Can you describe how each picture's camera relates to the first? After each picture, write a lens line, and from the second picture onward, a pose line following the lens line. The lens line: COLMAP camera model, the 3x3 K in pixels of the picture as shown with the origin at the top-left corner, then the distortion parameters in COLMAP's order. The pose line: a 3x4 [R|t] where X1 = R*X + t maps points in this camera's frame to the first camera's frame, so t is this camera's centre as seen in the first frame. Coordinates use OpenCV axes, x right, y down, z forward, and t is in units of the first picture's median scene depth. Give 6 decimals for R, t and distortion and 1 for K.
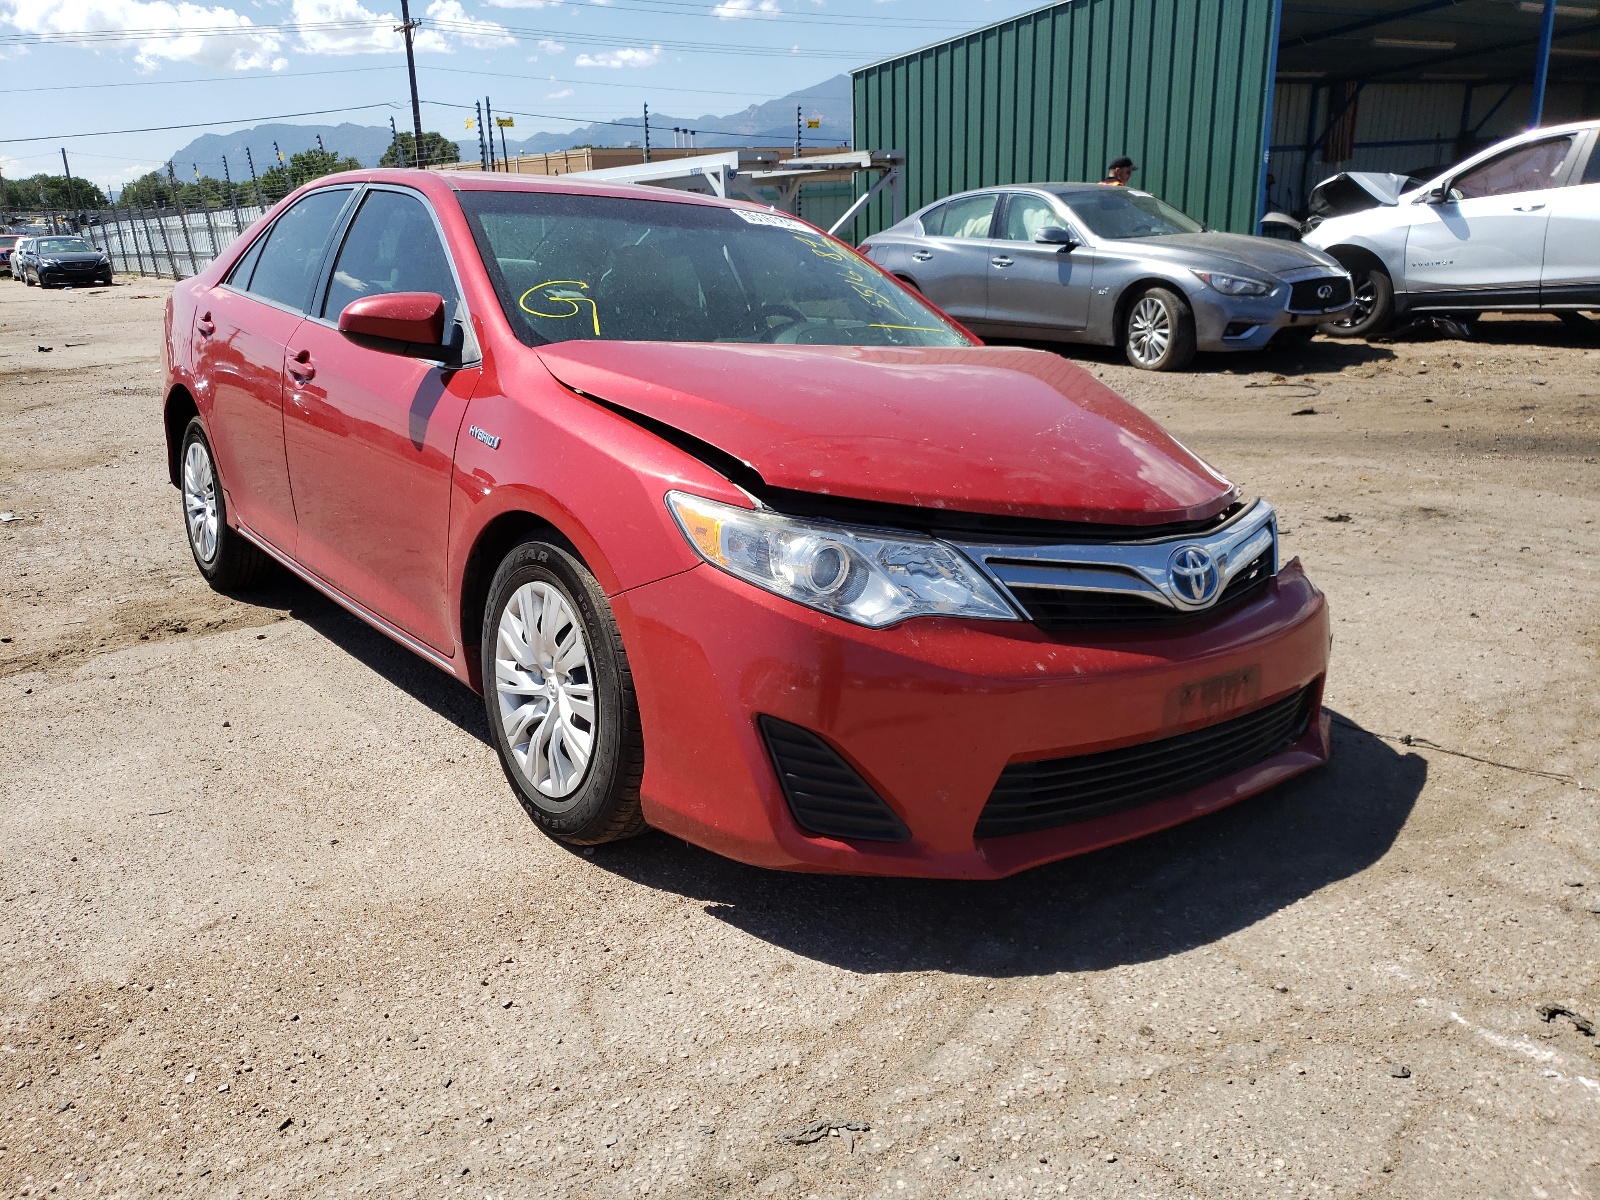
lens RADIAL K [[1194.8, 0, 800.0], [0, 1194.8, 600.0], [0, 0, 1]] dist [0.004081, -0.002278]
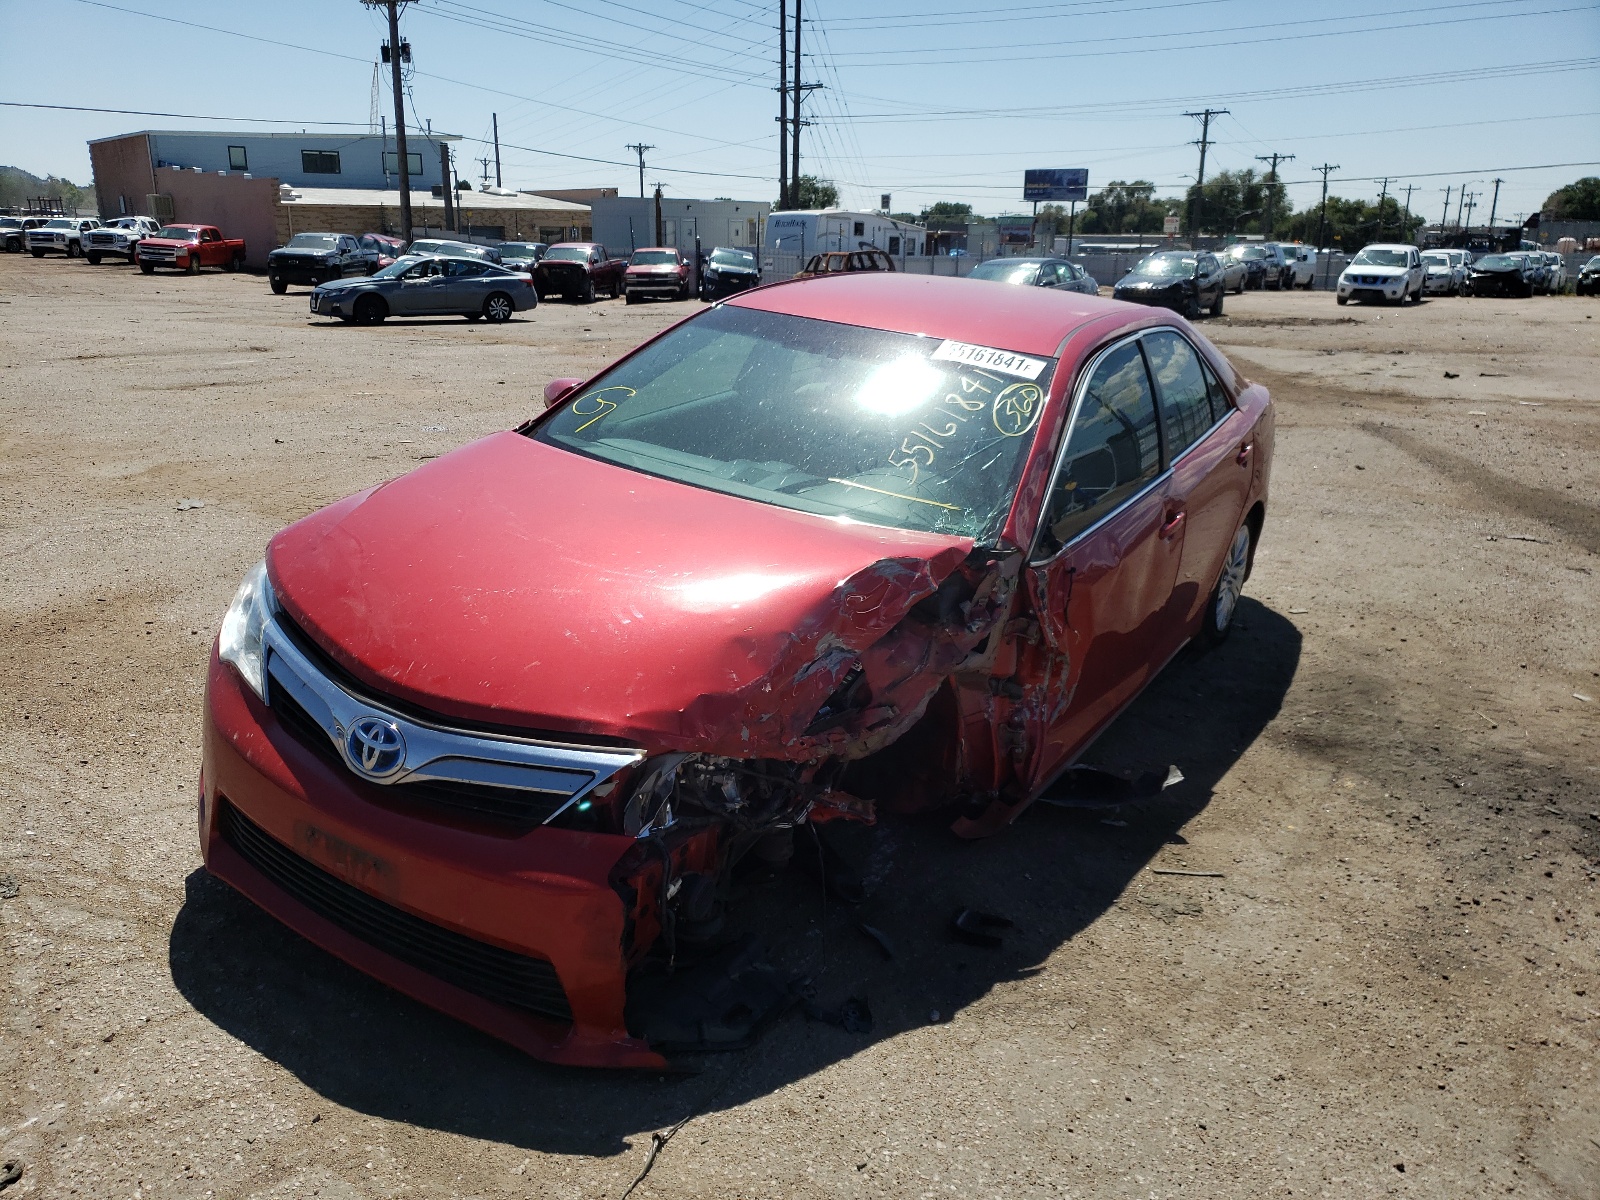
lens RADIAL K [[1194.8, 0, 800.0], [0, 1194.8, 600.0], [0, 0, 1]] dist [0.004081, -0.002278]
pose [[0.371452, 0.289360, -0.882210, 1.358710], [-0.299898, 0.936654, 0.180946, -0.443249], [0.878683, 0.197360, 0.434700, 0.847808]]
